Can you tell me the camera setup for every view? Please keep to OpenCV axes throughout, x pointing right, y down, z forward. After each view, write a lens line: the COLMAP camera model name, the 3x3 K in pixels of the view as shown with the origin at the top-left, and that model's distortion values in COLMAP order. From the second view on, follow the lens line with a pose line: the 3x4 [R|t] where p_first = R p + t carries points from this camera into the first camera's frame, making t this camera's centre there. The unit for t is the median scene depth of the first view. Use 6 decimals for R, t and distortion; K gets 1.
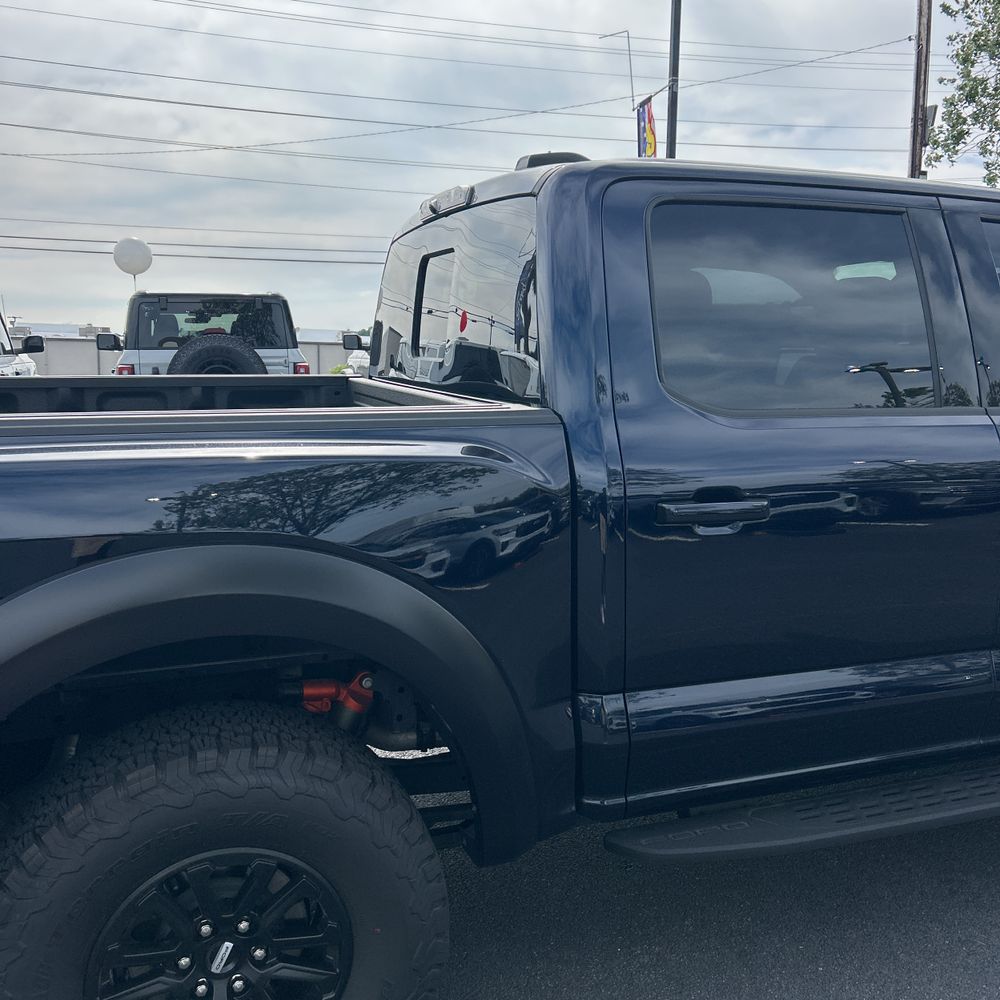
lens RADIAL K [[1017.9, 0, 503.0], [0, 1017.9, 496.2], [0, 0, 1]] dist [0.022685, 0.000000]
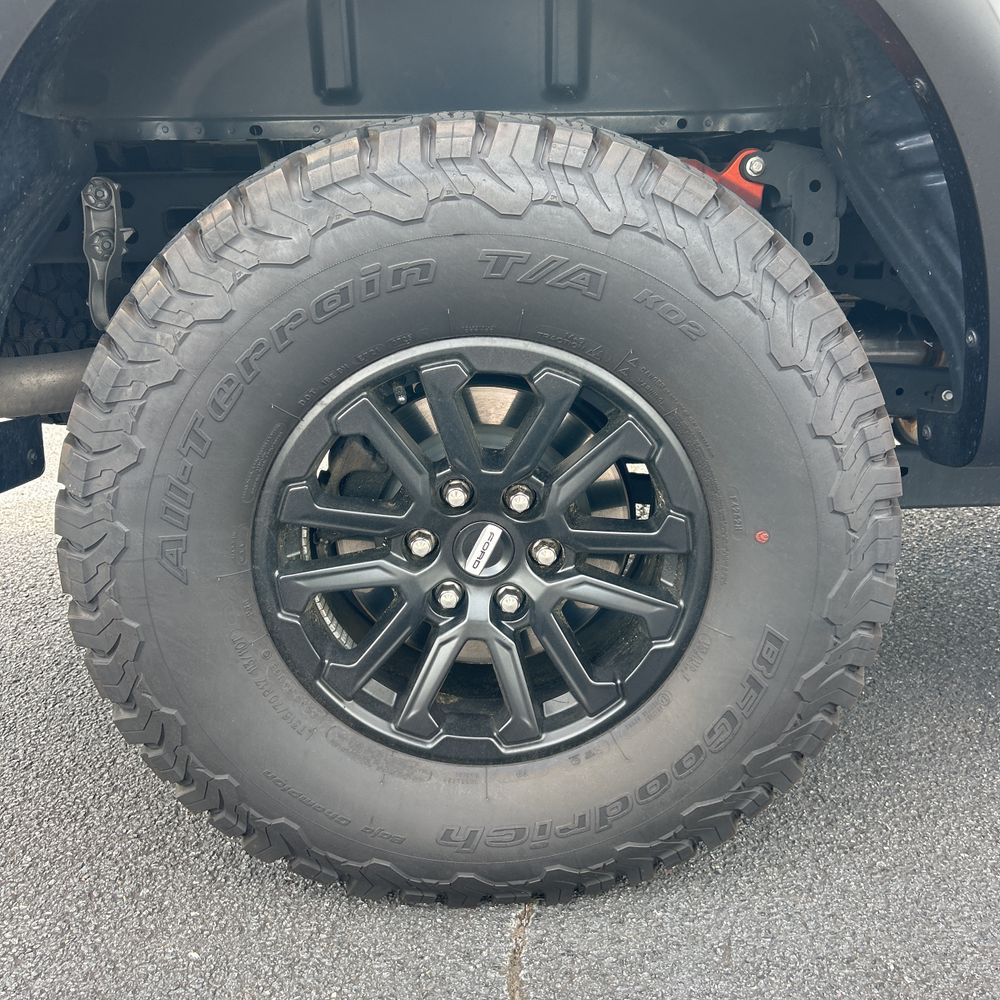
lens RADIAL K [[1017.9, 0, 498.4], [0, 1017.9, 493.2], [0, 0, 1]] dist [0.022685, 0.000000]
pose [[0.946069, 0.079627, -0.314028, -0.093643], [-0.029613, 0.986521, 0.160933, 0.341315], [0.322610, -0.142954, 0.935675, 0.494739]]
